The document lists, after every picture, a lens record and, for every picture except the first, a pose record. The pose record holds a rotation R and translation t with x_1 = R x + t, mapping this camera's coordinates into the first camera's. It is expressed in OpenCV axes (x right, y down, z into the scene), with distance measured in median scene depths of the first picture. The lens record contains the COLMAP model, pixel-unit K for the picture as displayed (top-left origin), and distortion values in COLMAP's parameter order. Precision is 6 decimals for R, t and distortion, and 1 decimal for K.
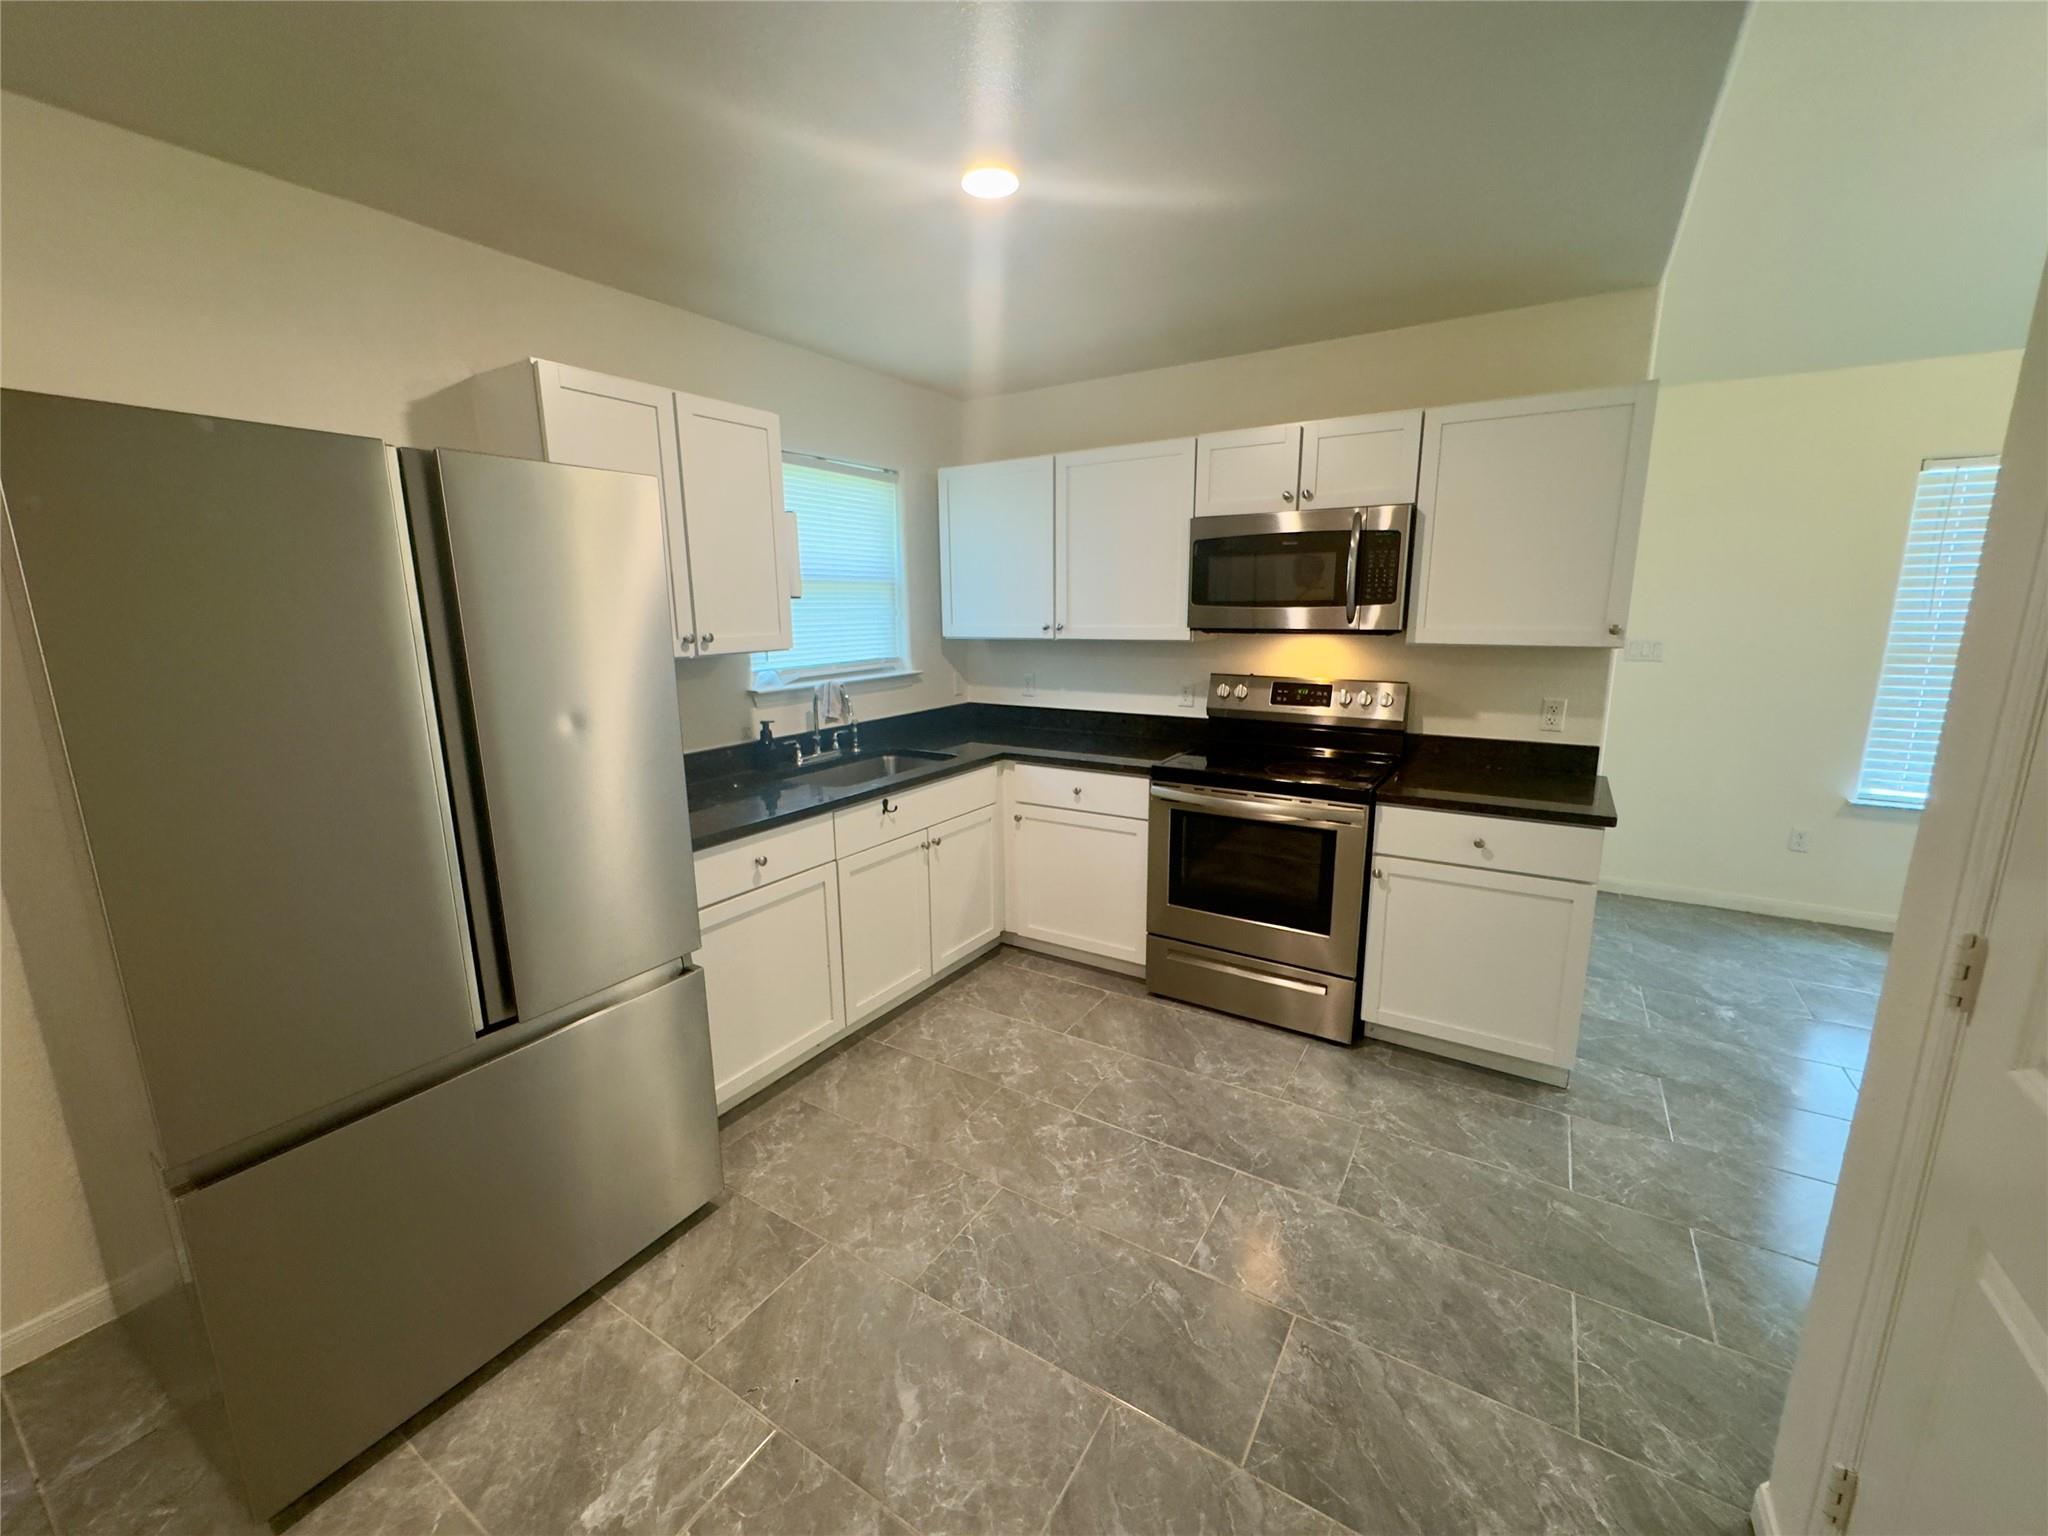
lens RADIAL K [[823.8, 0, 1018.5], [0, 823.8, 765.6], [0, 0, 1]] dist [-0.004198, 0.000073]
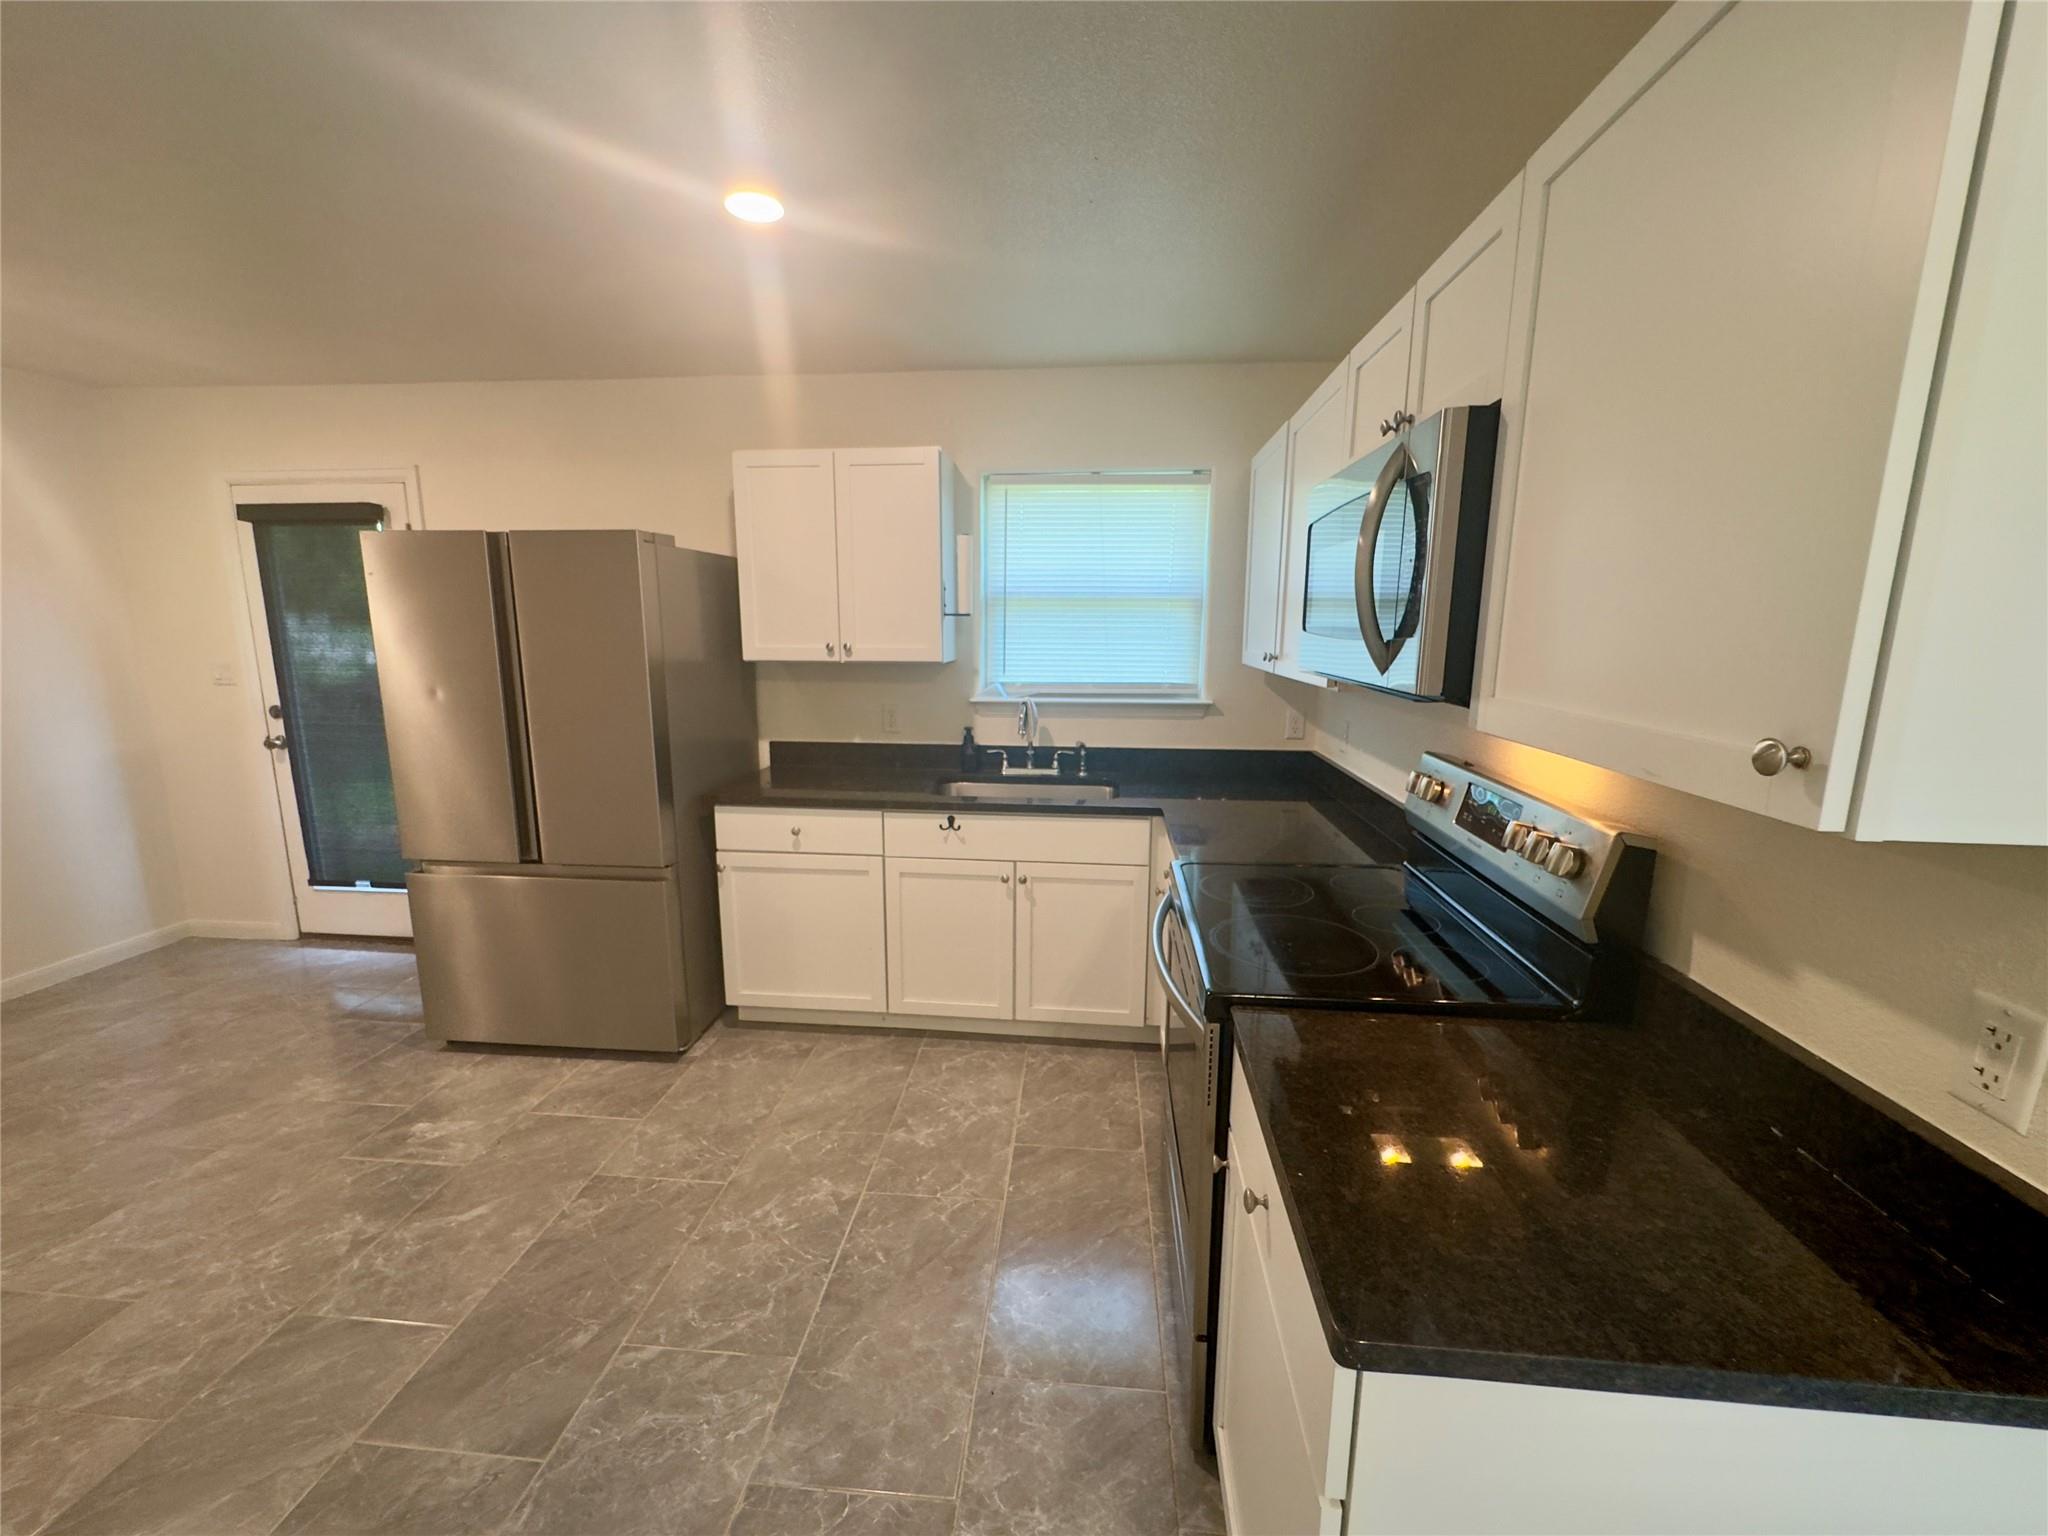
lens RADIAL K [[823.8, 0, 1024.9], [0, 823.8, 765.4], [0, 0, 1]] dist [-0.004198, 0.000073]
pose [[0.454766, 0.165531, -0.875093, 0.794083], [-0.181750, 0.979147, 0.090763, -0.135015], [0.871869, 0.117773, 0.475368, 0.633384]]
